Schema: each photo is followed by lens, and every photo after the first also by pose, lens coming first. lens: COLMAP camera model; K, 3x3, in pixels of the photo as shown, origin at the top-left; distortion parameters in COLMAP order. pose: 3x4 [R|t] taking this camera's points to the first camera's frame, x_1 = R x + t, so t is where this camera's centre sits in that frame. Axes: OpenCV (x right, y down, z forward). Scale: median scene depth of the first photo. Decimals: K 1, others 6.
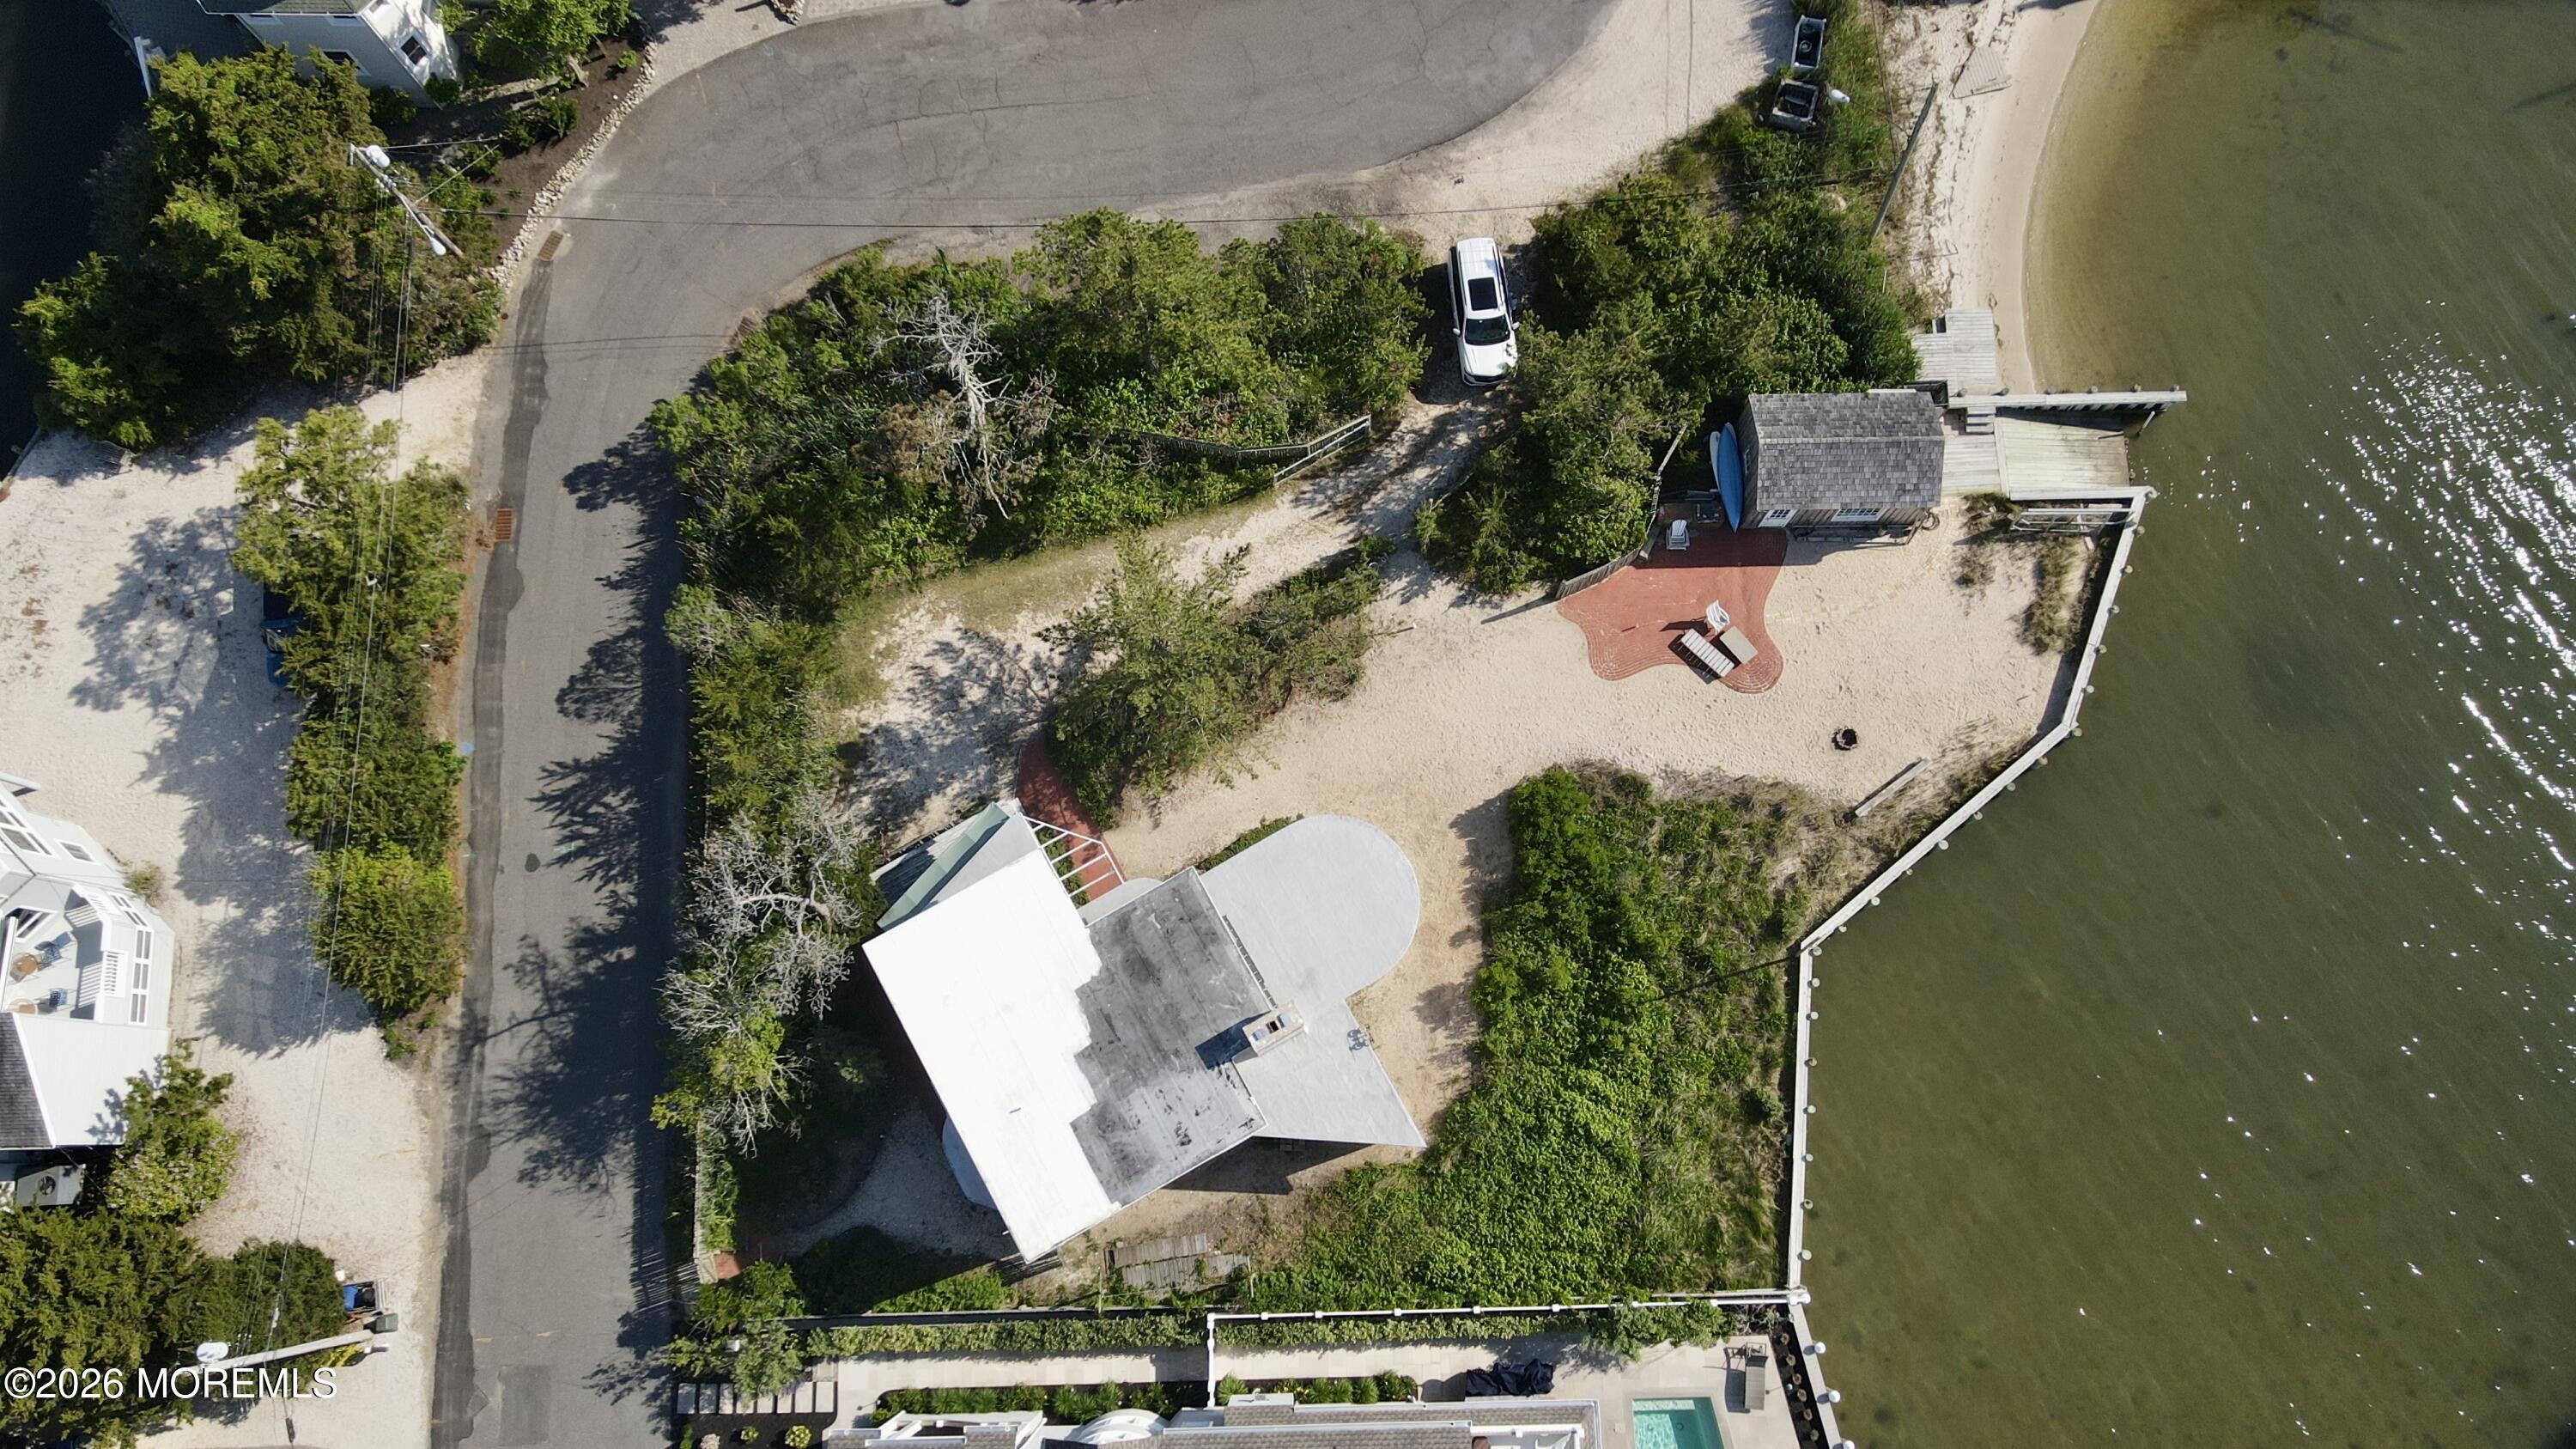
lens RADIAL K [[1867.4, 0, 1281.7], [0, 1867.4, 725.6], [0, 0, 1]] dist [0.007647, 0.011016]
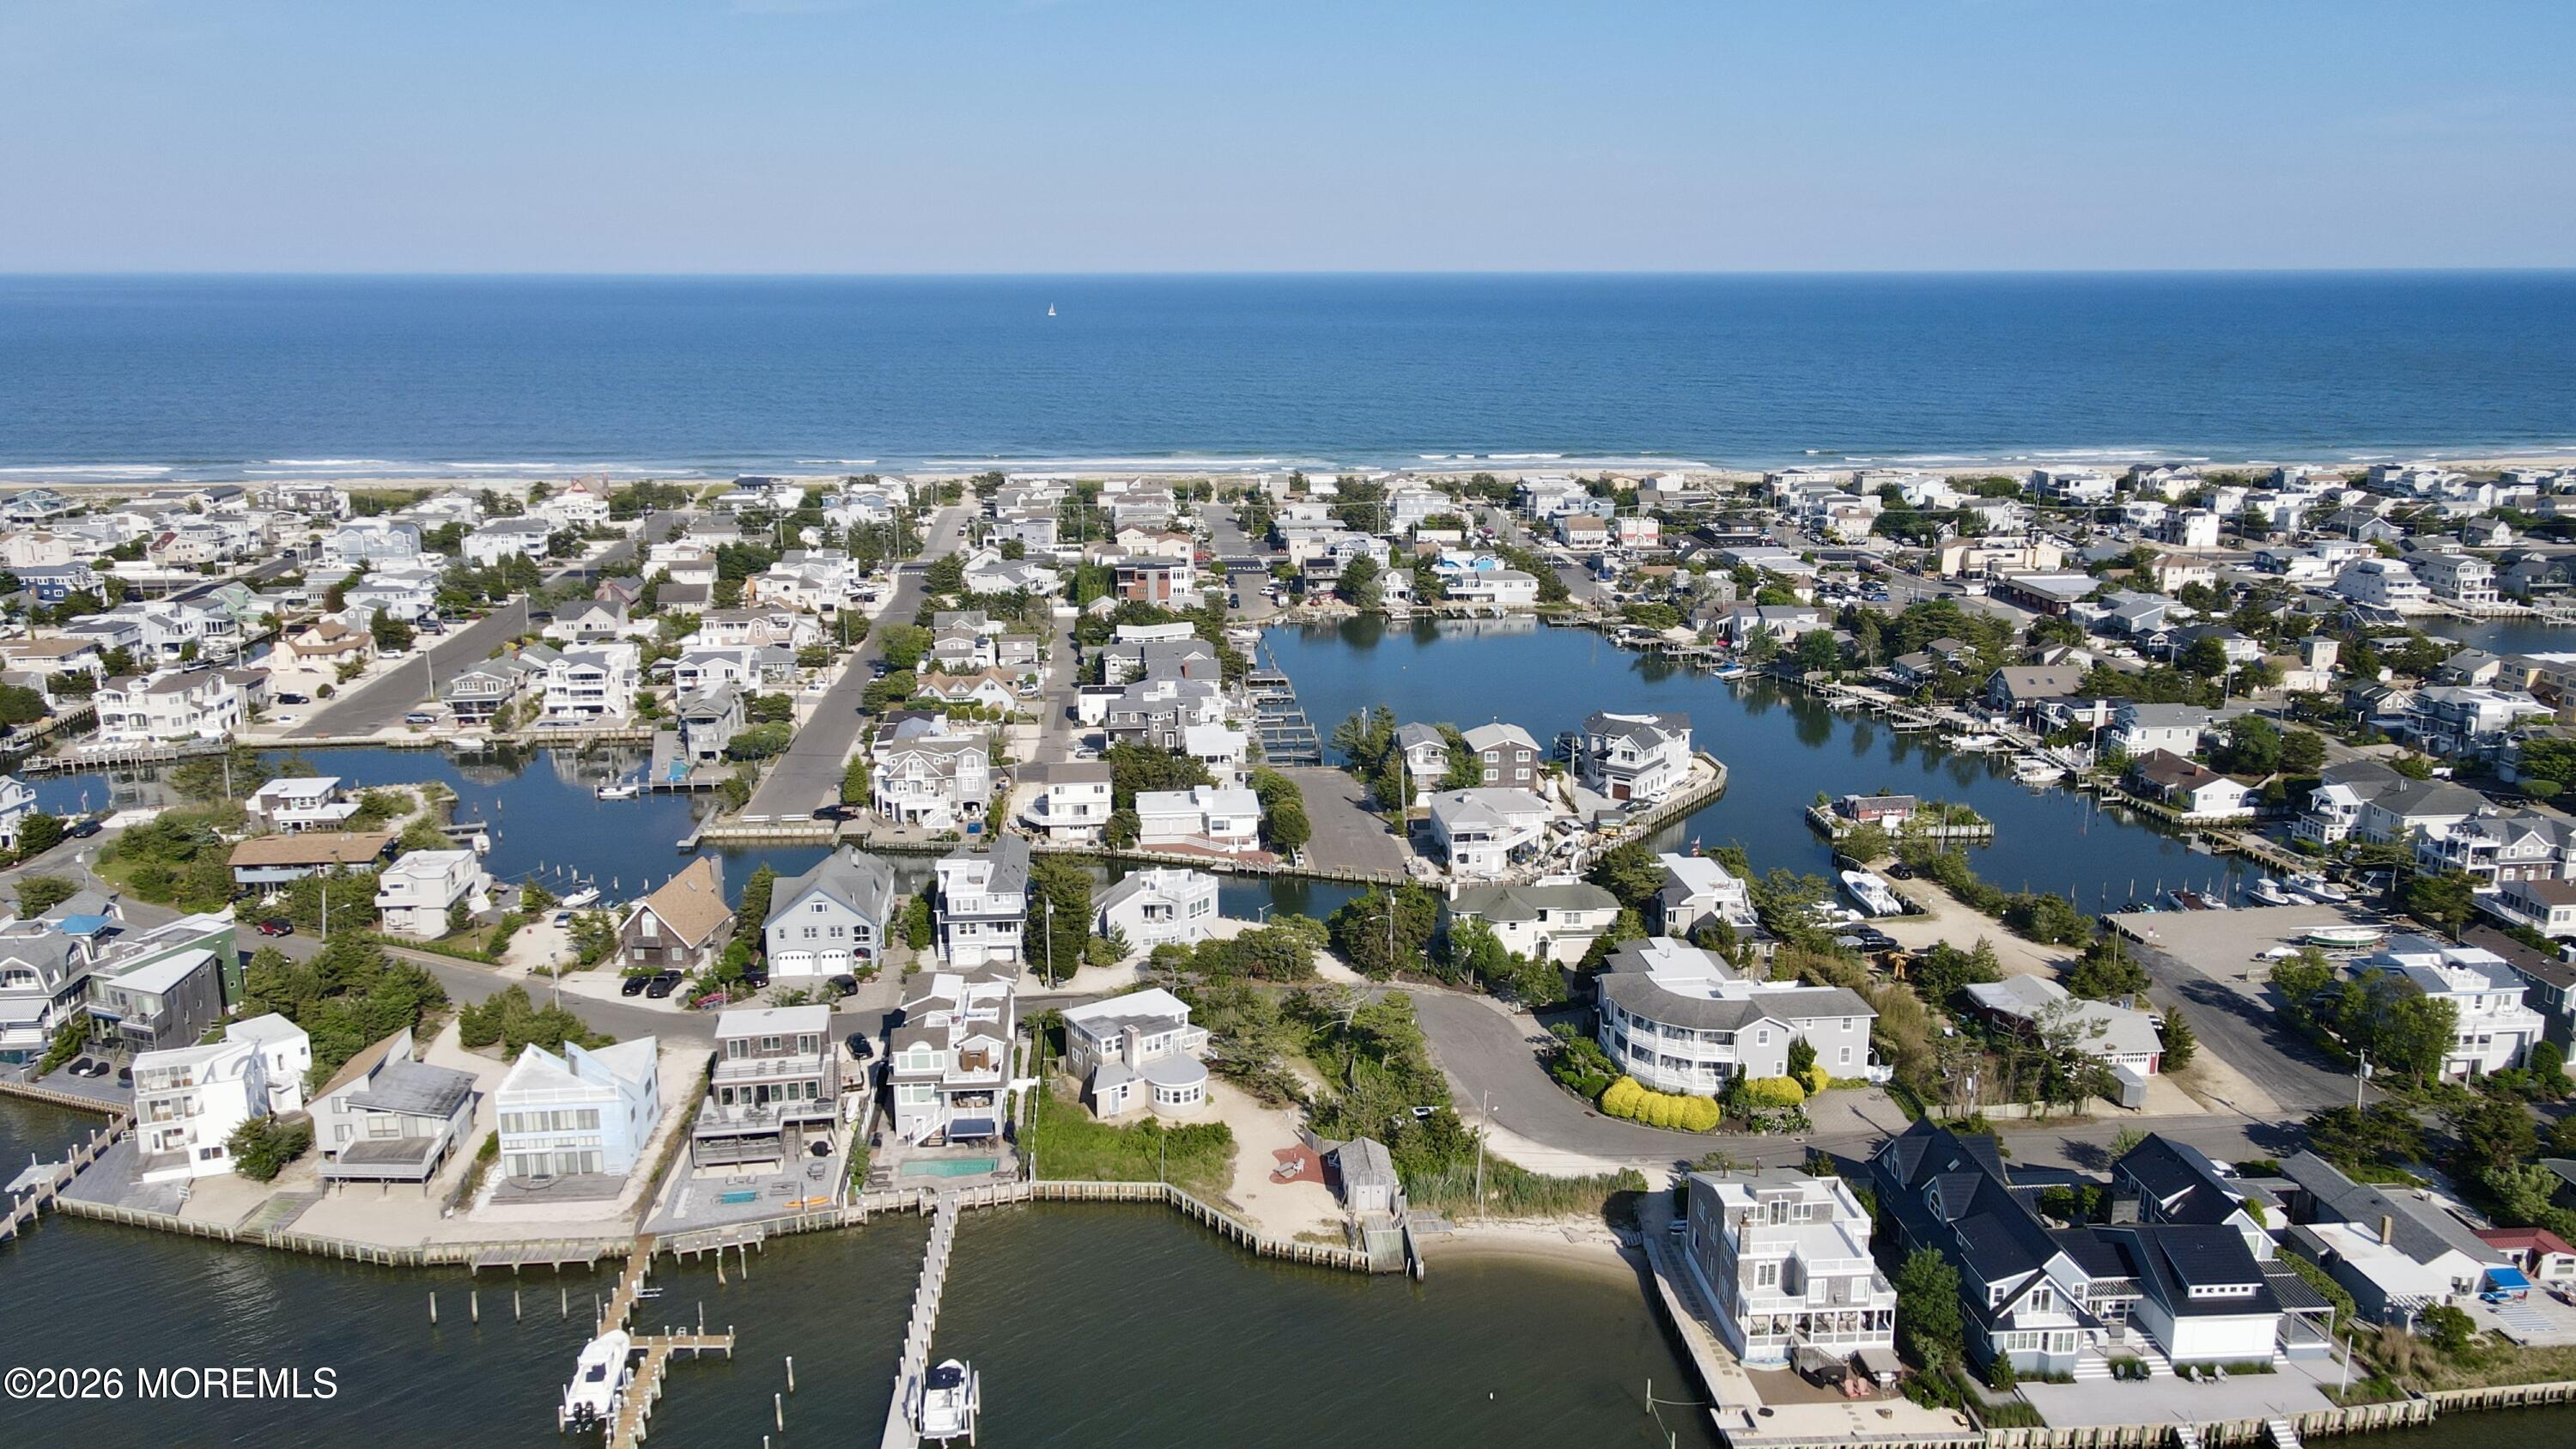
lens RADIAL K [[1892.2, 0, 1286.3], [0, 1892.2, 725.2], [0, 0, 1]] dist [-0.010083, 0.056082]
pose [[0.065395, 0.238316, -0.968984, 2.566396], [-0.974219, 0.225369, -0.010320, -0.150812], [0.215919, 0.944677, 0.246910, -0.173862]]
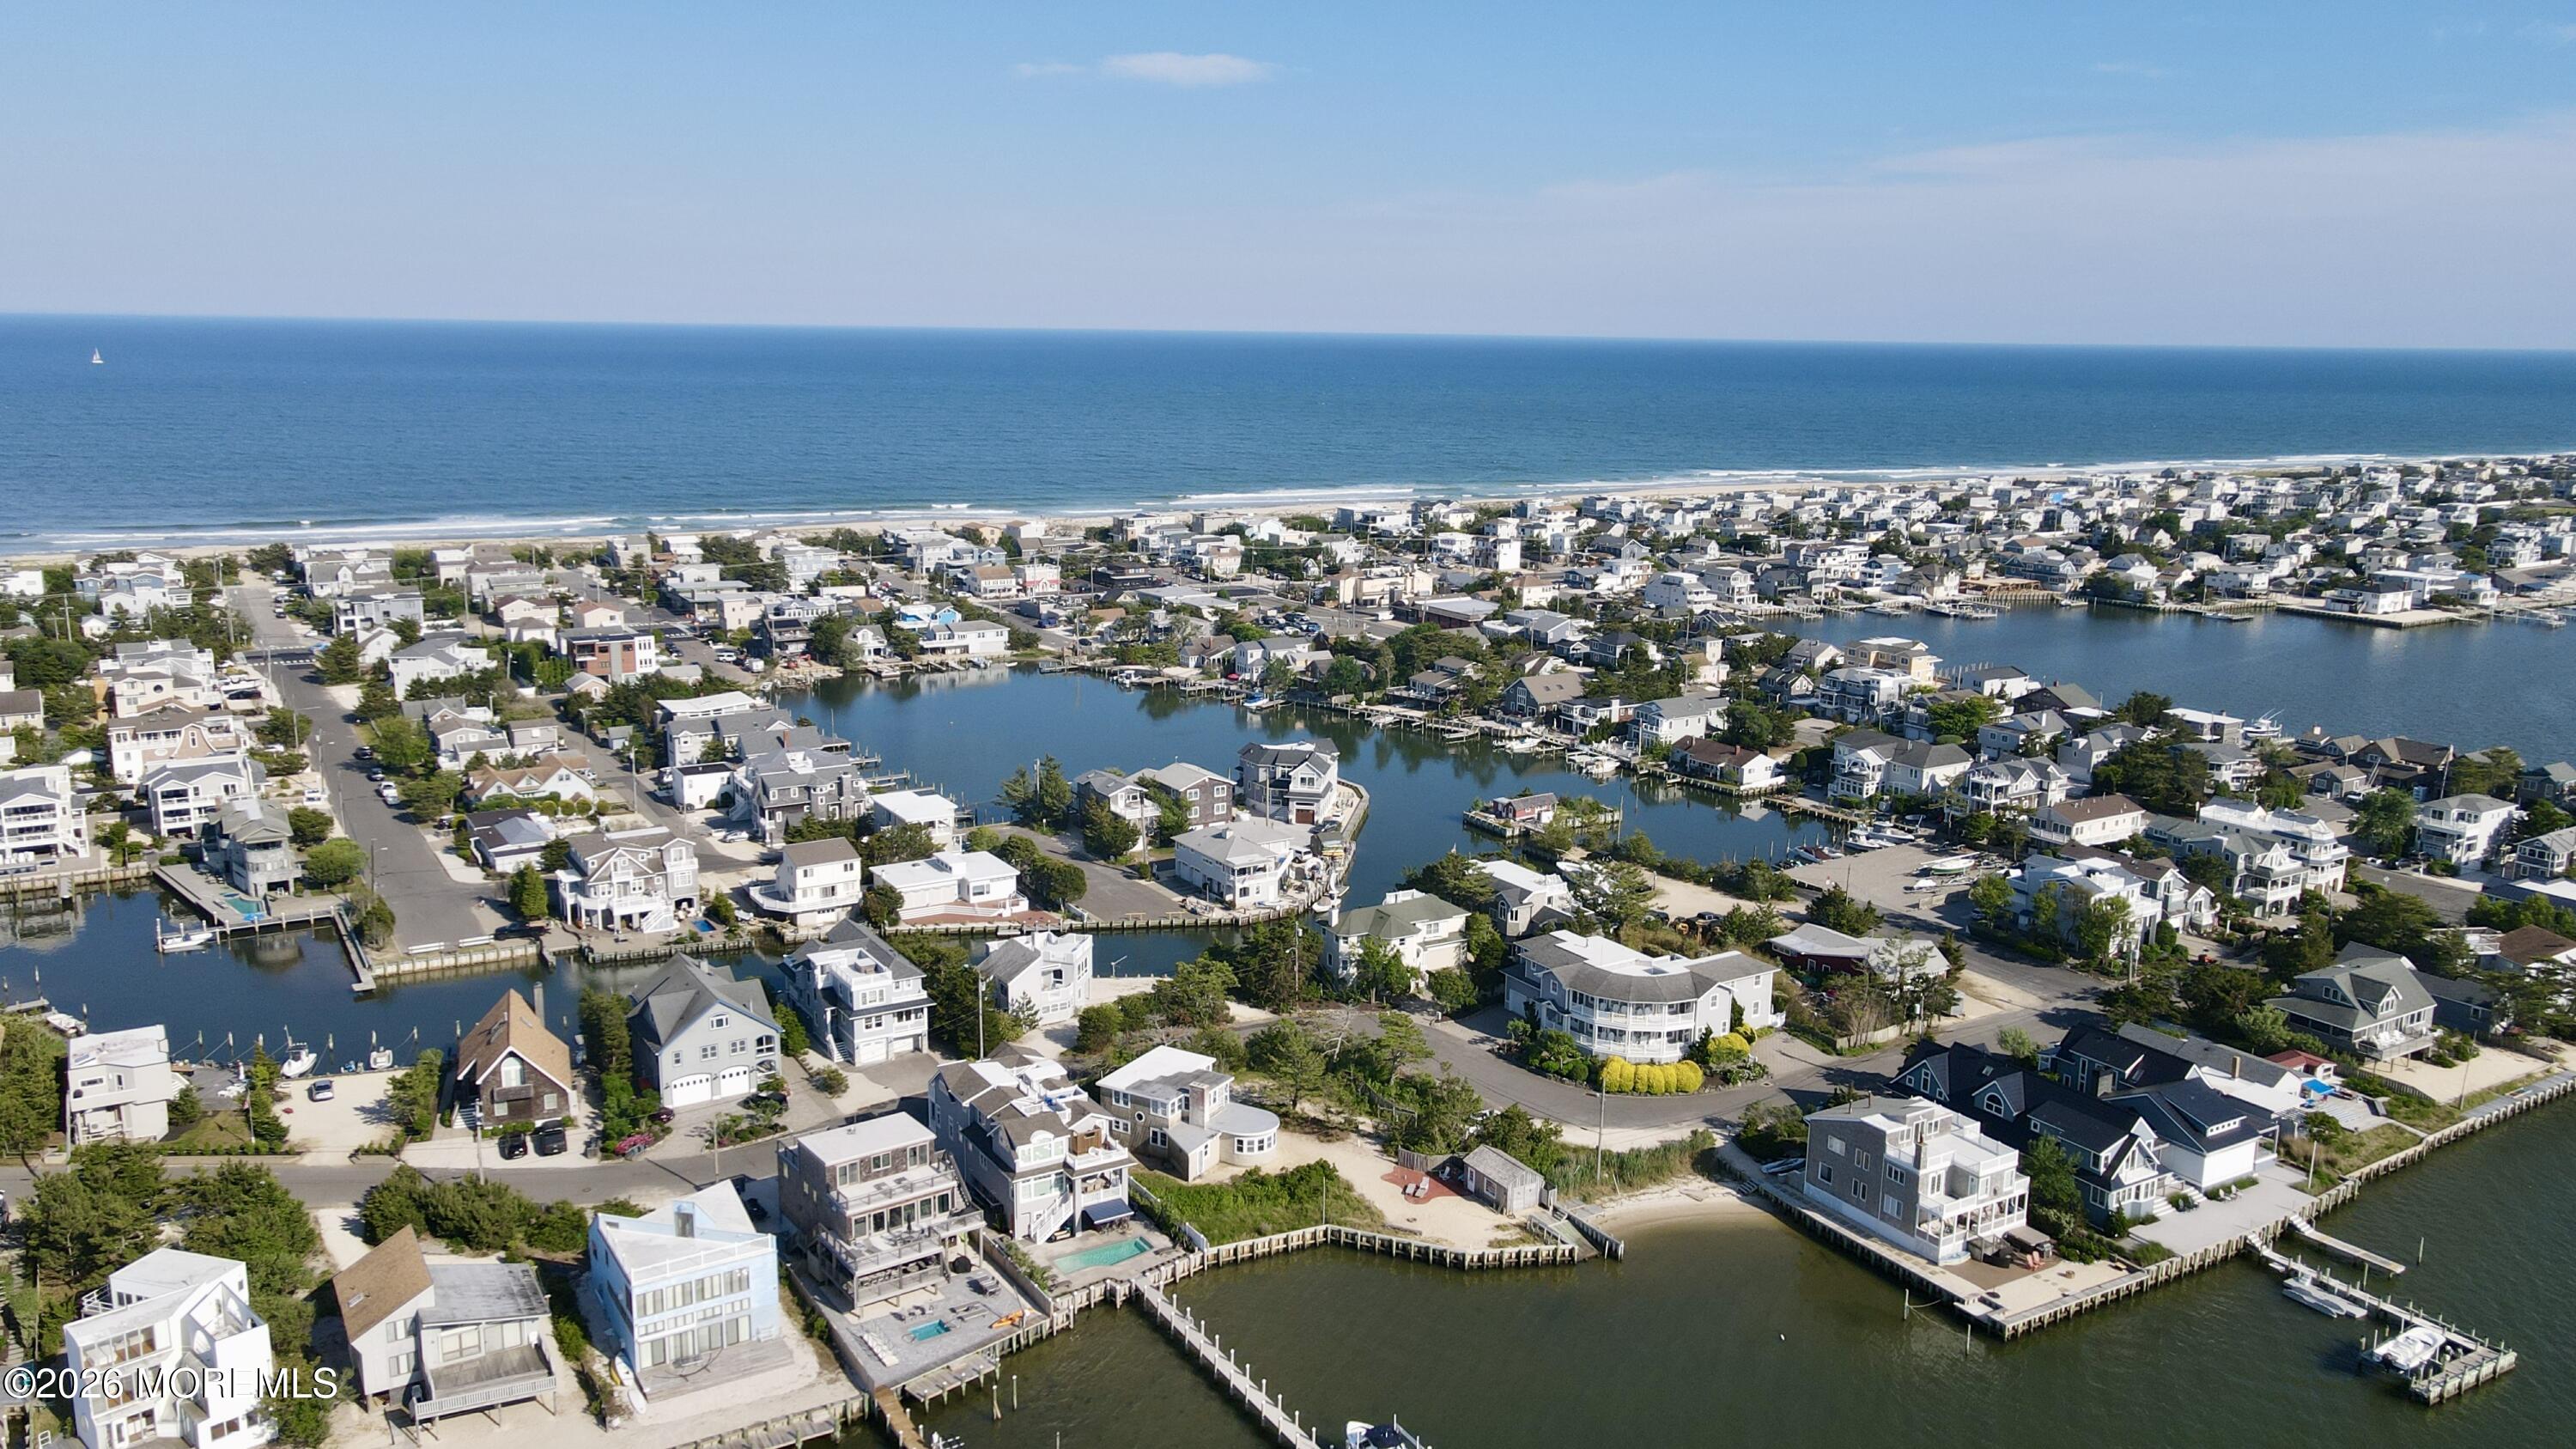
lens RADIAL K [[1892.2, 0, 1286.3], [0, 1892.2, 725.2], [0, 0, 1]] dist [-0.010083, 0.056082]
pose [[0.505717, 0.188103, -0.841943, 2.233036], [-0.845718, 0.300782, -0.440785, 1.069391], [0.170328, 0.934959, 0.311193, -0.426730]]
